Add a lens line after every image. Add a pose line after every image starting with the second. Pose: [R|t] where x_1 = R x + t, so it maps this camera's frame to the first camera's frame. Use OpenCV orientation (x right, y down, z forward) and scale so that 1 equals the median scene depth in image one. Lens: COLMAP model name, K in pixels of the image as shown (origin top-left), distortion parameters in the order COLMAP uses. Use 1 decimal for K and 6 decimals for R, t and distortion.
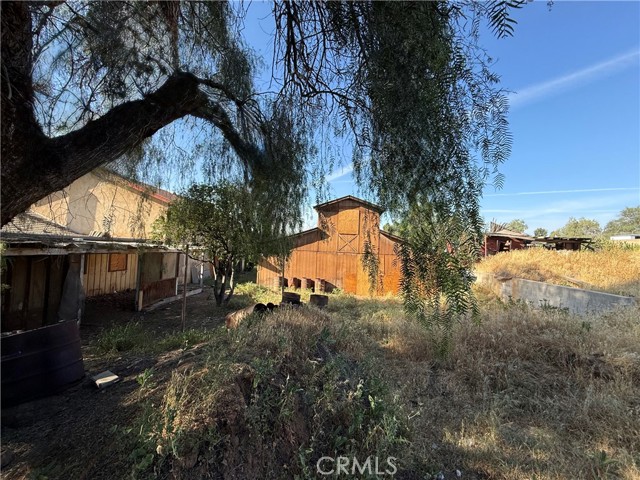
lens RADIAL K [[253.5, 0, 318.4], [0, 253.5, 238.8], [0, 0, 1]] dist [-0.000753, 0.000446]
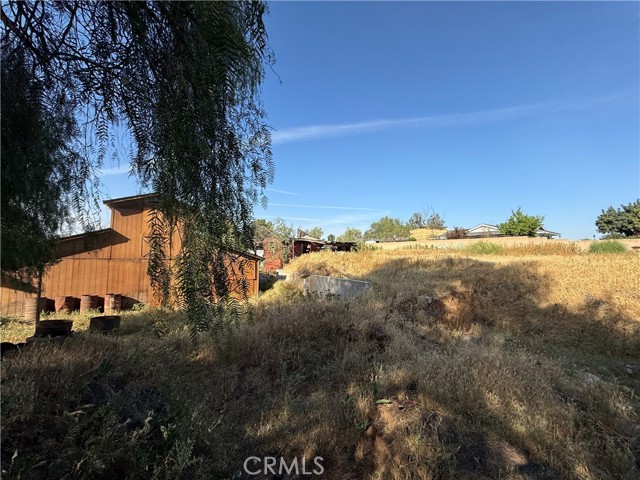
lens RADIAL K [[253.5, 0, 317.9], [0, 253.5, 238.9], [0, 0, 1]] dist [-0.000753, 0.000446]
pose [[0.789472, 0.010010, 0.613705, 0.043055], [-0.003524, 0.999924, -0.011776, -0.010302], [-0.613776, 0.007134, 0.789448, -0.015339]]
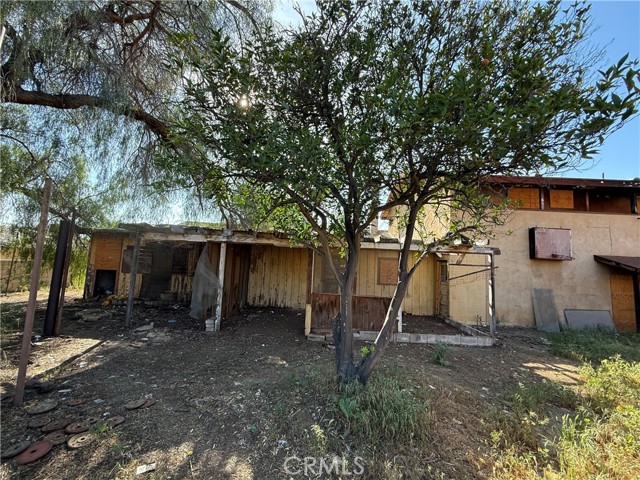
lens RADIAL K [[253.5, 0, 319.3], [0, 253.5, 240.6], [0, 0, 1]] dist [-0.000753, 0.000446]
pose [[0.067524, -0.138478, -0.988061, -0.045238], [-0.009599, 0.990185, -0.139431, 0.160658], [0.997671, 0.018900, 0.065532, 1.163719]]
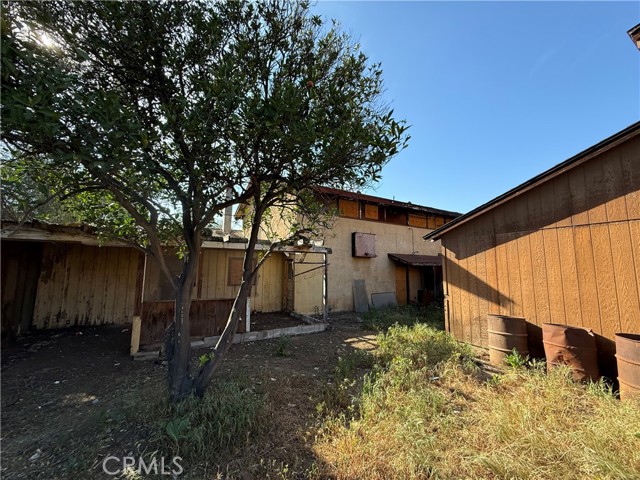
lens RADIAL K [[253.5, 0, 318.1], [0, 253.5, 240.9], [0, 0, 1]] dist [-0.000753, 0.000446]
pose [[0.575855, -0.131627, -0.806886, -0.045765], [0.046730, 0.990640, -0.128253, 0.161108], [0.816215, 0.036149, 0.576616, 1.182574]]
